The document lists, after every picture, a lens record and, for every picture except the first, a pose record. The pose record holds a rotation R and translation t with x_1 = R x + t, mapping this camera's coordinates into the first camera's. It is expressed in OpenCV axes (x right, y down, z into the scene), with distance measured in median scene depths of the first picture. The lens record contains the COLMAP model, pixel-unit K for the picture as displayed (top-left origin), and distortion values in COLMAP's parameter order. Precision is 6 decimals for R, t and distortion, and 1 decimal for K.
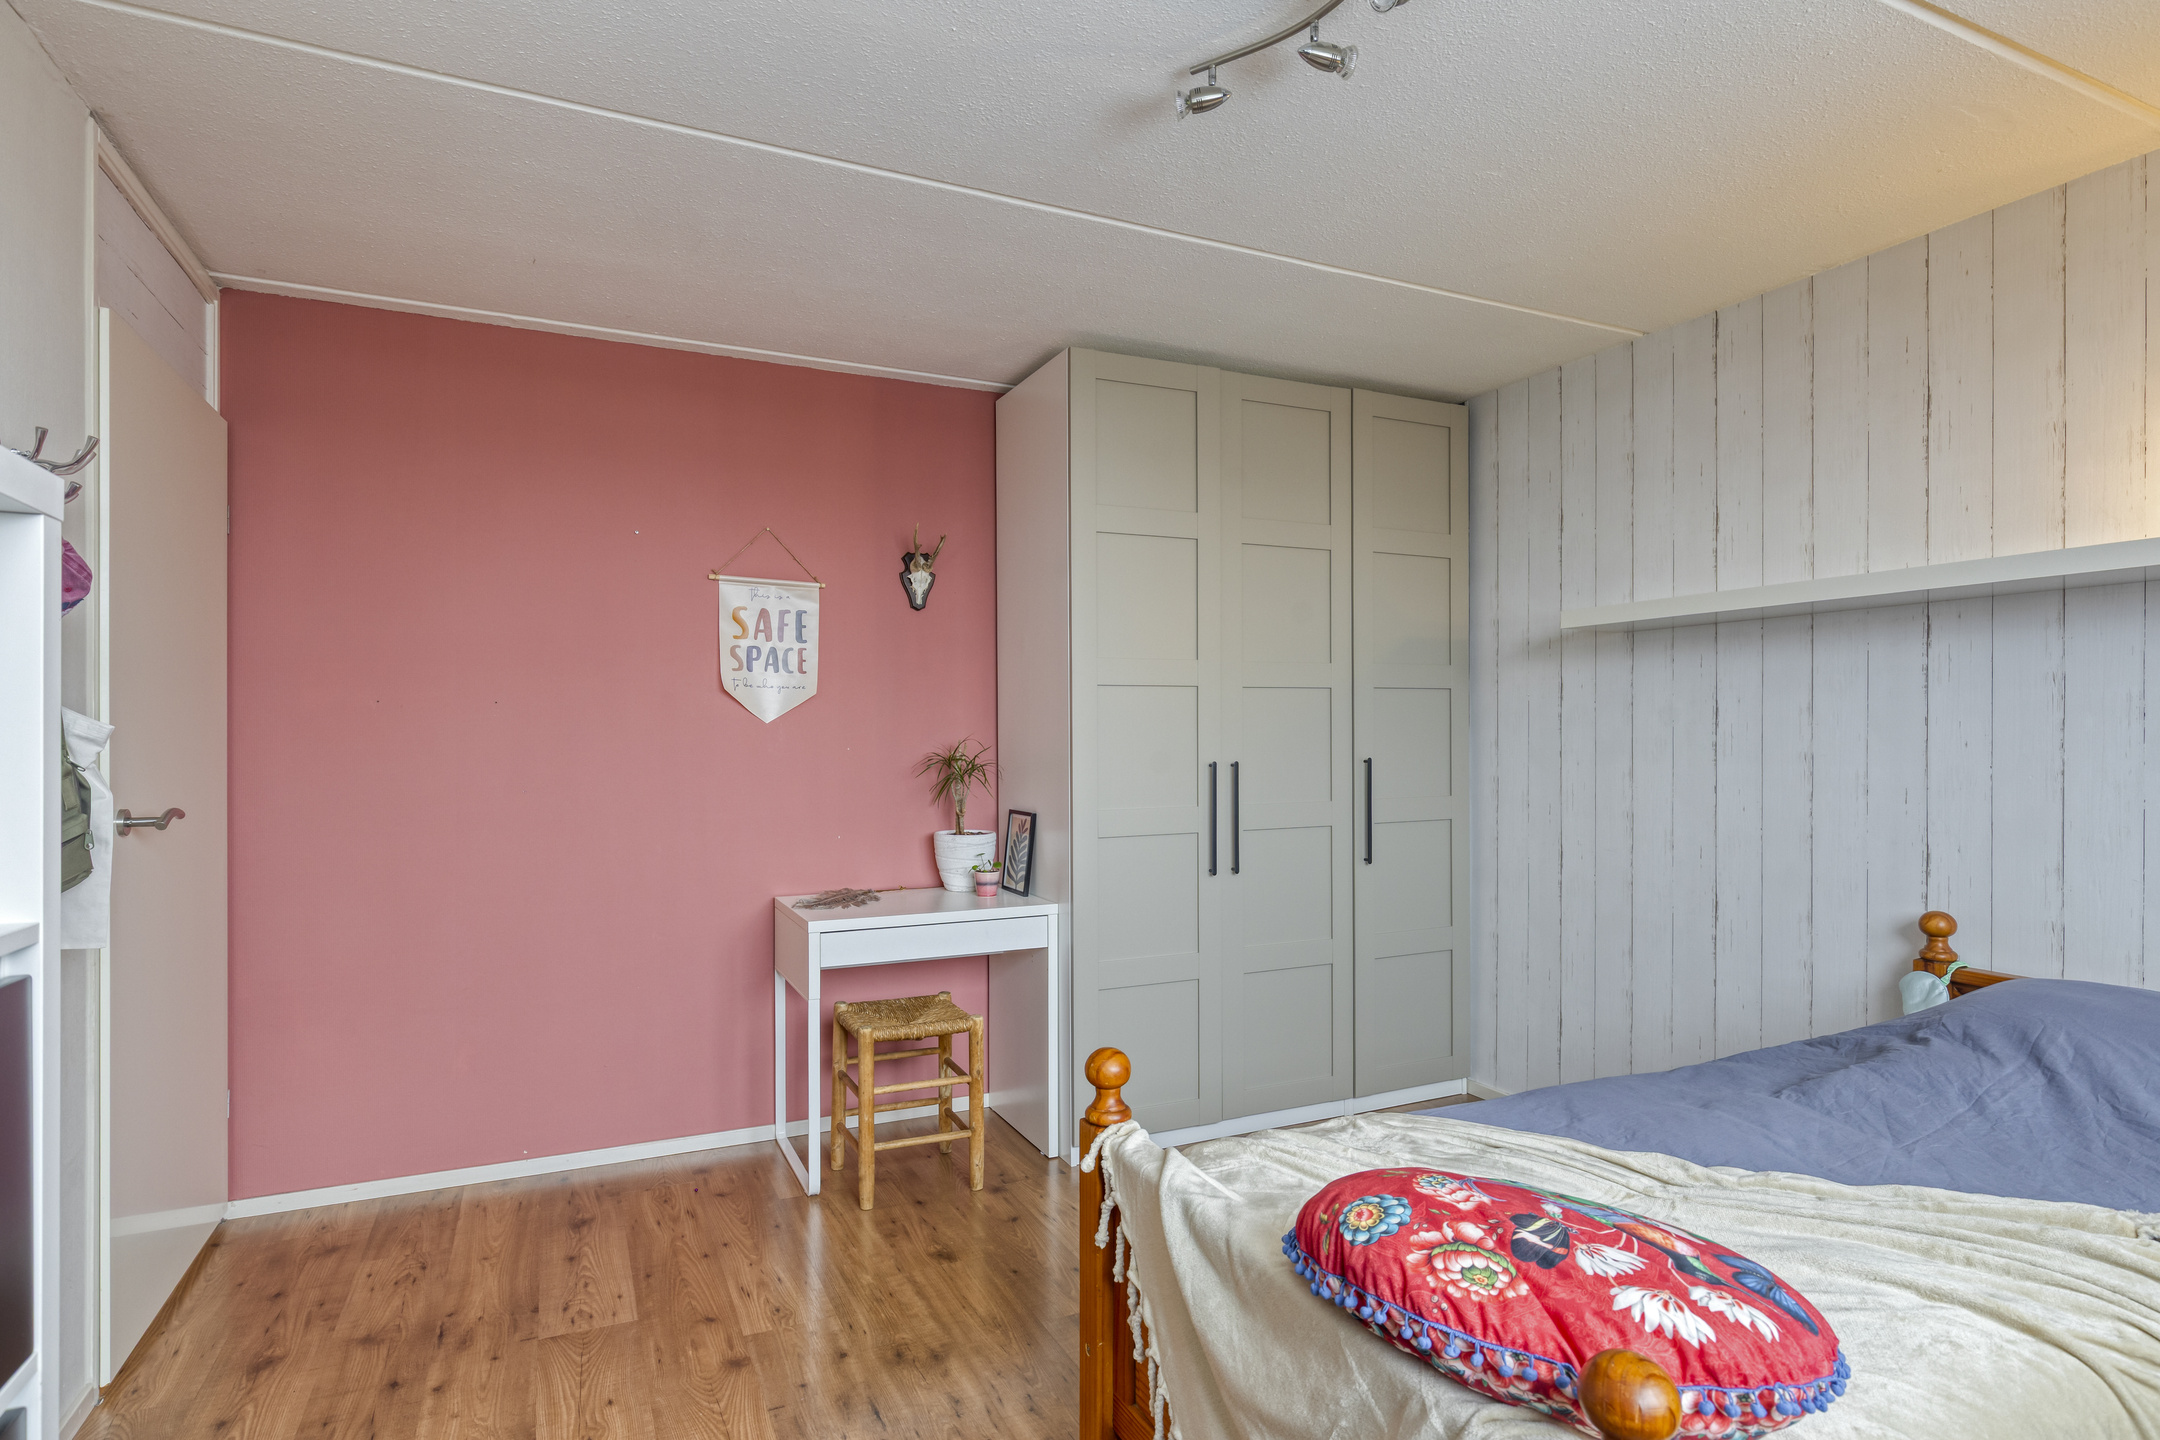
lens RADIAL K [[1116.8, 0, 1078.0], [0, 1116.8, 733.1], [0, 0, 1]] dist [-0.000608, 0.000015]
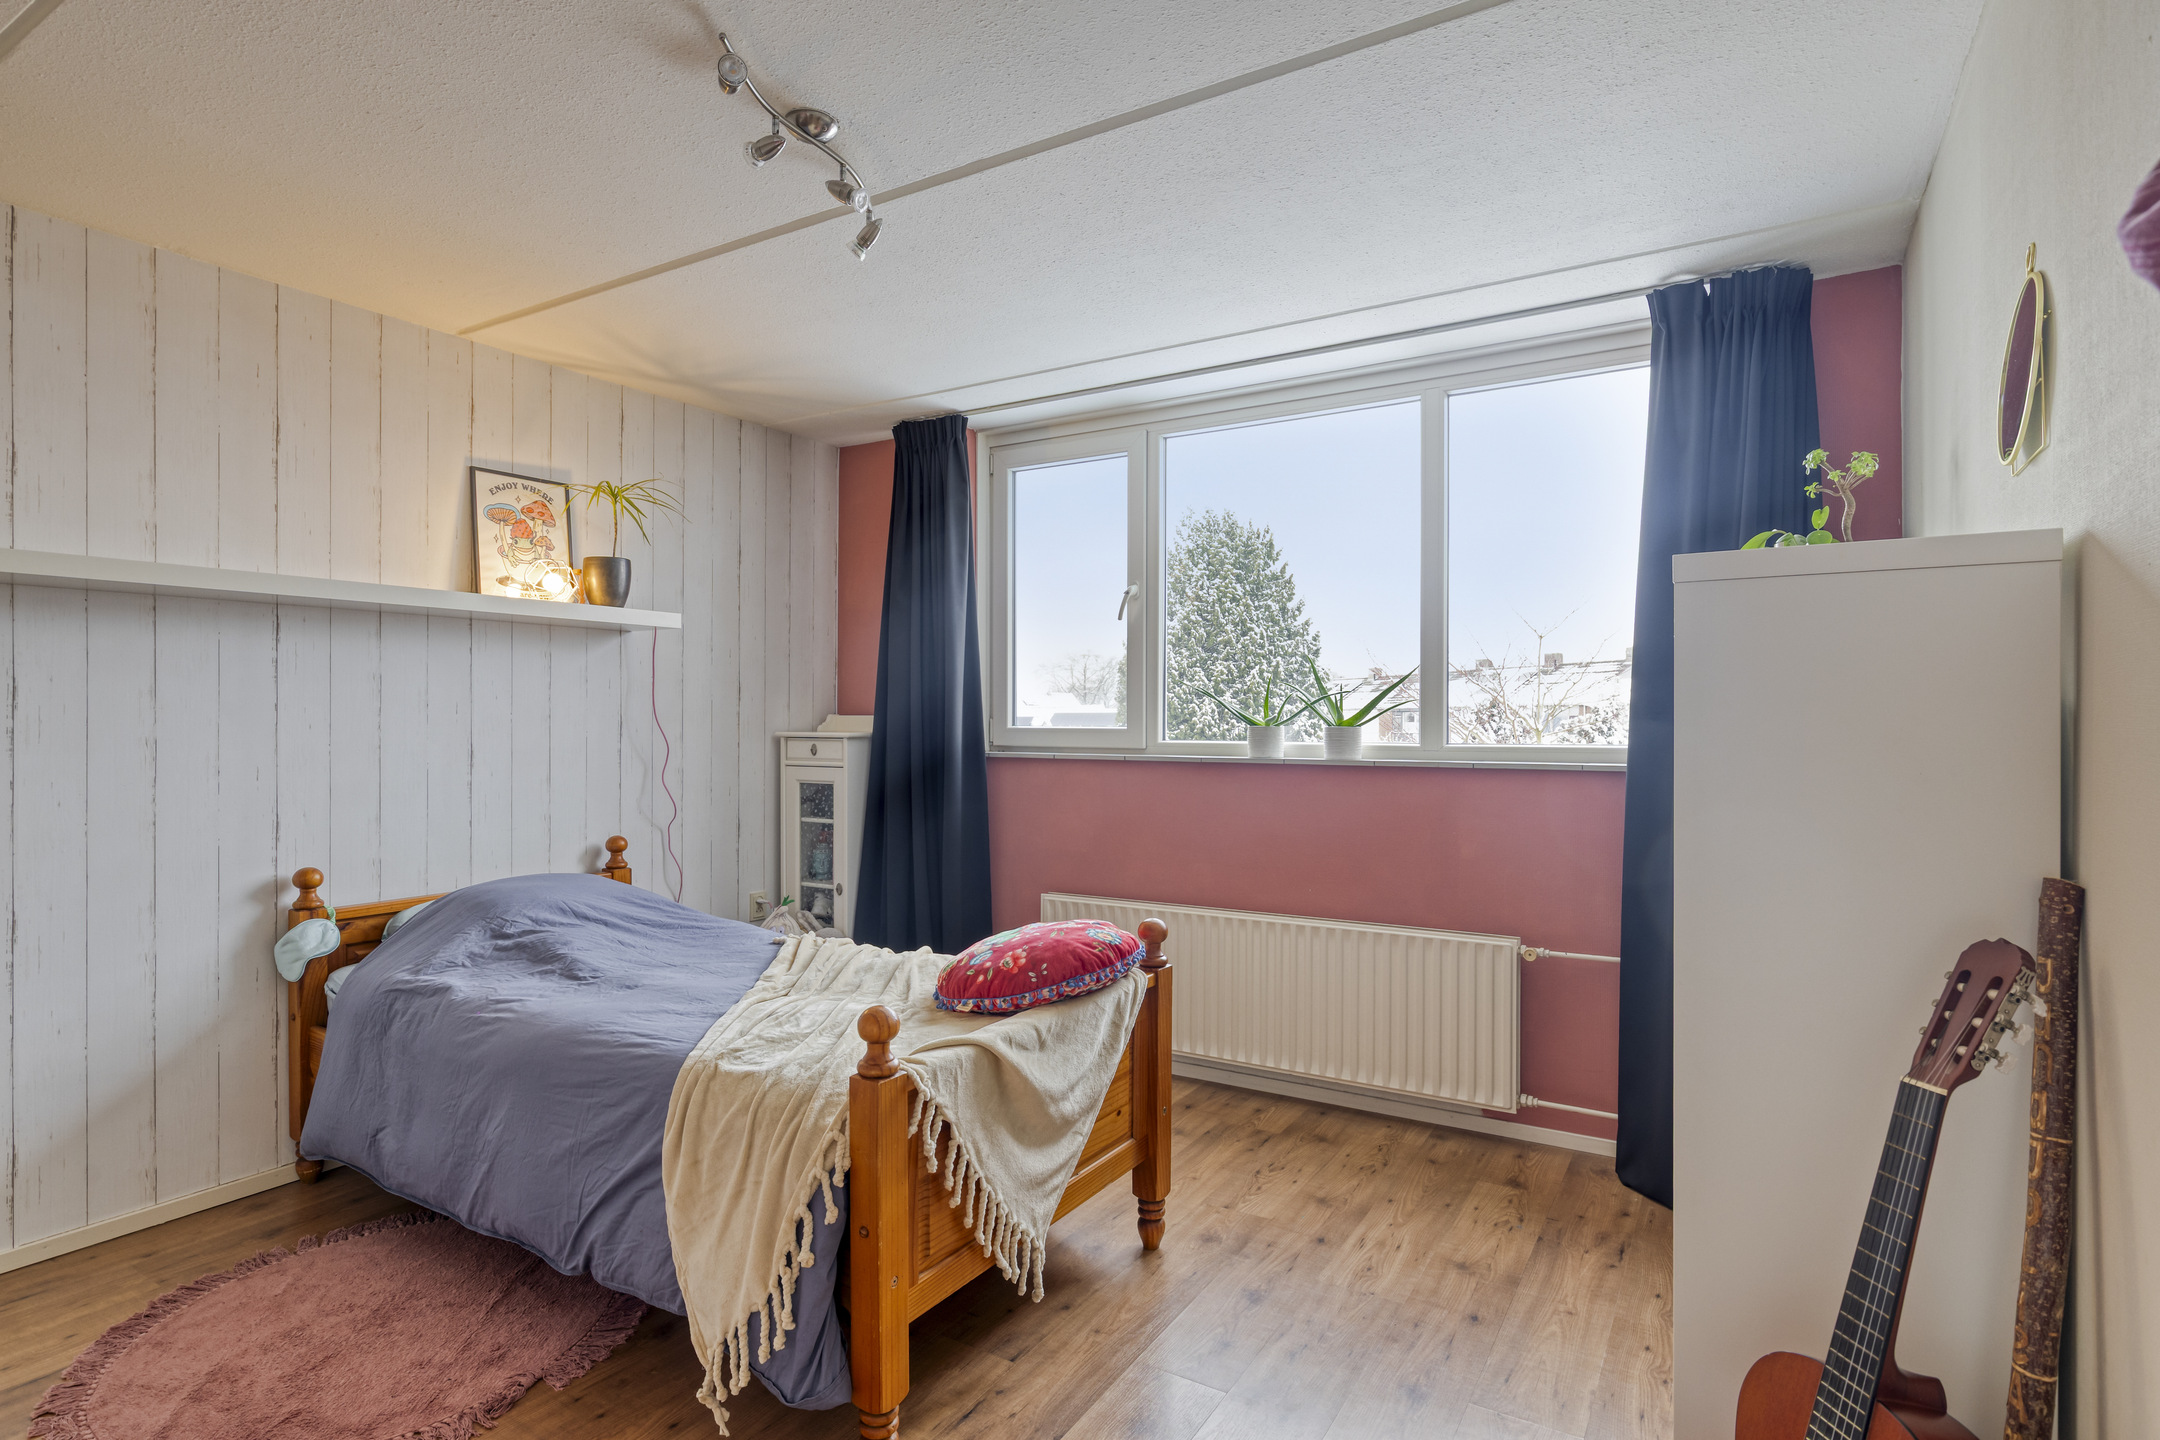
lens RADIAL K [[1116.8, 0, 1077.8], [0, 1116.8, 719.0], [0, 0, 1]] dist [-0.000608, 0.000015]
pose [[-0.554332, -0.004565, 0.832283, -0.626081], [-0.005787, 0.999982, 0.001631, -0.004967], [-0.832276, -0.003913, -0.554348, 0.905195]]
